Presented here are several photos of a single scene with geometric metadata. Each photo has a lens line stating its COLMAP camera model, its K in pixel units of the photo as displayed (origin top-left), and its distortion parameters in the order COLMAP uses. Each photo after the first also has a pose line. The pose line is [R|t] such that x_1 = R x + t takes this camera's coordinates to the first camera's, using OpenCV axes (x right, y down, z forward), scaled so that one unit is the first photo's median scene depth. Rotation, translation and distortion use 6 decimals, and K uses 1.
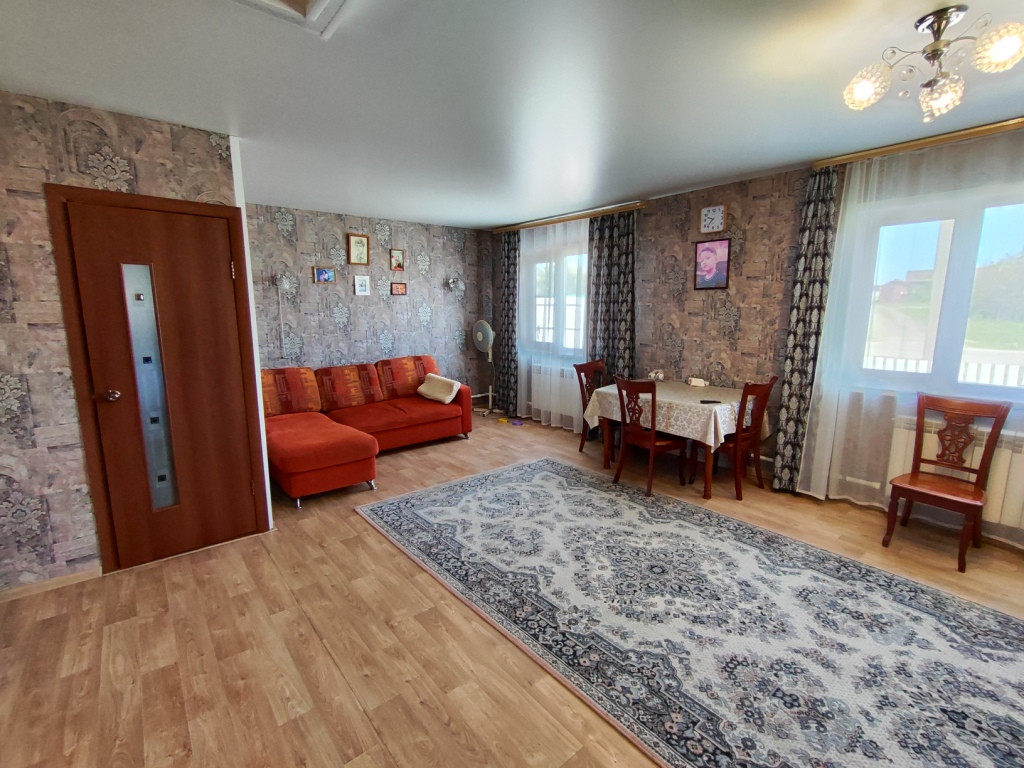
lens RADIAL K [[469.9, 0, 514.3], [0, 469.9, 385.3], [0, 0, 1]] dist [-0.030217, 0.016514]
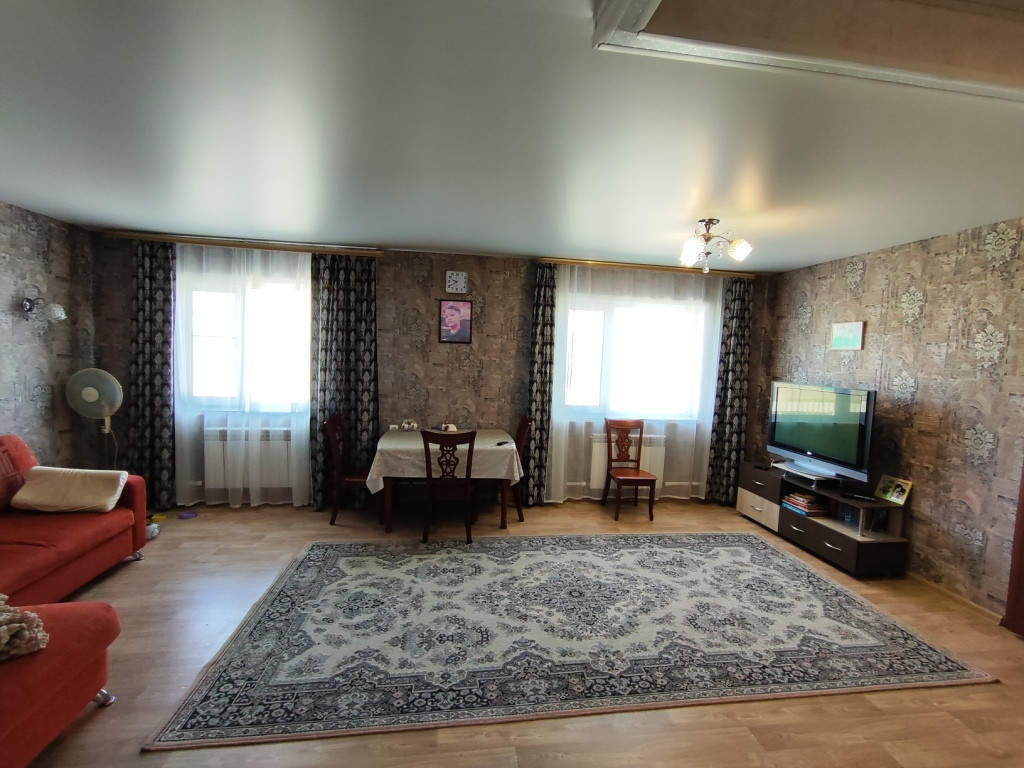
lens RADIAL K [[469.9, 0, 514.3], [0, 469.9, 385.3], [0, 0, 1]] dist [-0.030217, 0.016514]
pose [[0.524525, -0.036301, 0.850621, -0.590497], [0.104334, 0.994301, -0.021904, -0.084237], [-0.844978, 0.100238, 0.525323, 0.383088]]
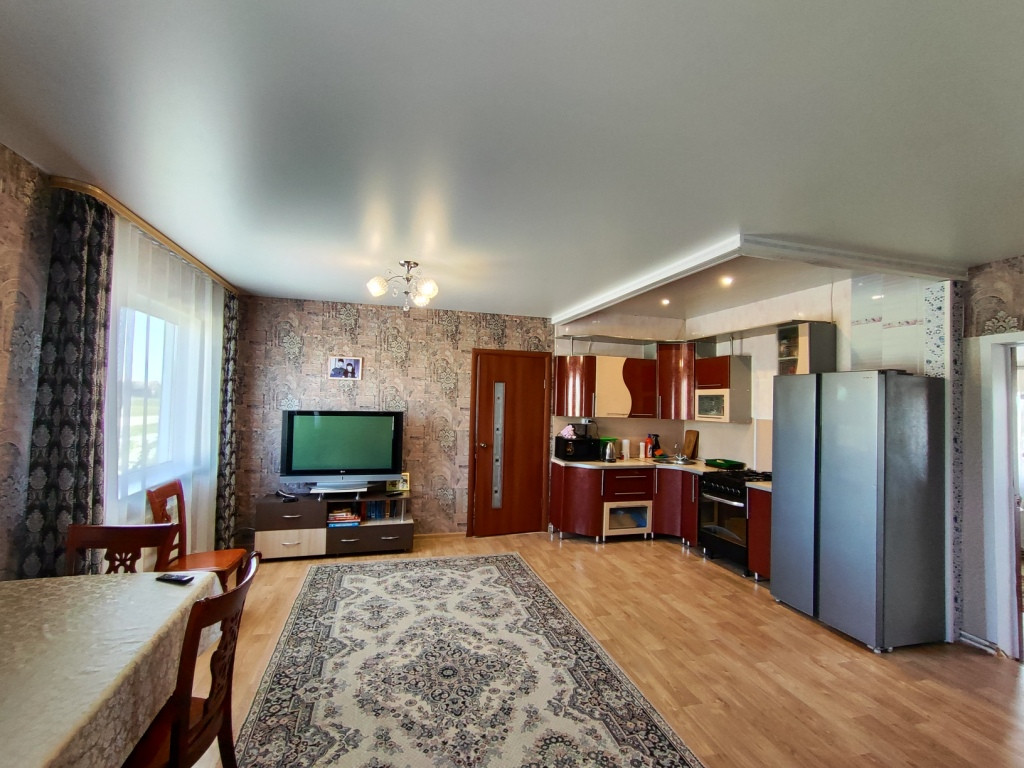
lens RADIAL K [[467.0, 0, 522.6], [0, 467.0, 384.9], [0, 0, 1]] dist [-0.023517, 0.011088]
pose [[-0.920043, -0.007993, 0.391737, -0.173009], [0.044440, 0.991212, 0.124598, -0.256535], [-0.389290, 0.132045, -0.911602, 1.413348]]
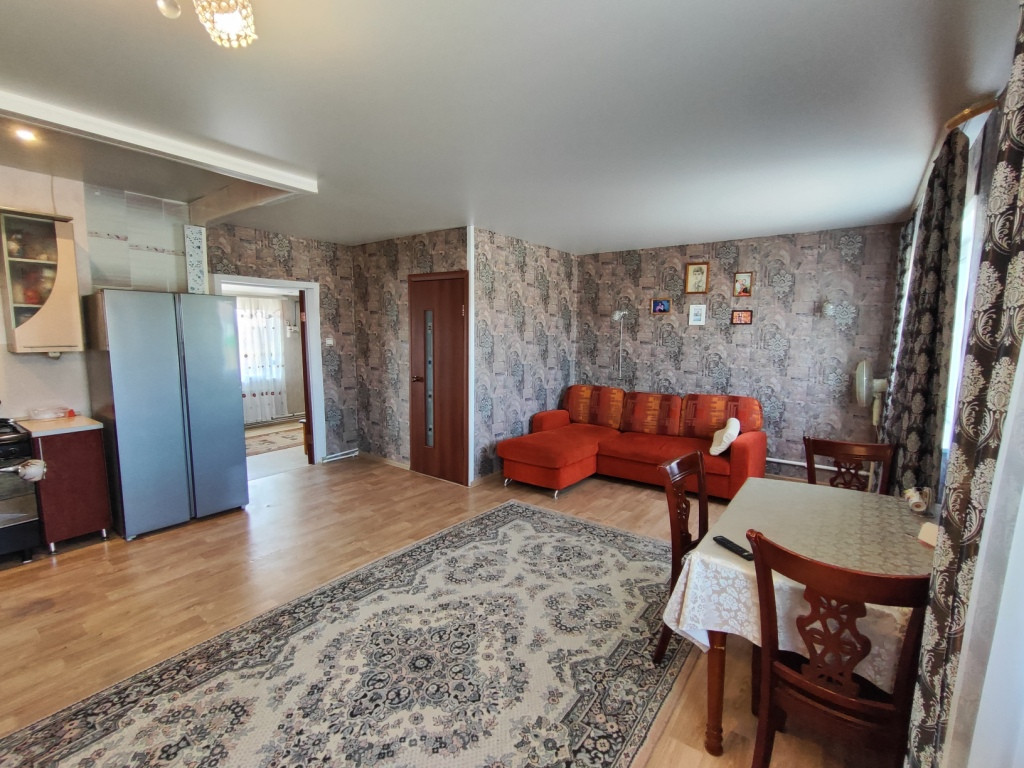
lens RADIAL K [[461.2, 0, 517.6], [0, 461.2, 385.2], [0, 0, 1]] dist [-0.009003, 0.000909]
pose [[0.245896, 0.112834, -0.962707, 0.850740], [-0.172868, 0.982384, 0.070986, -0.126447], [0.953757, 0.148966, 0.261069, 0.713094]]
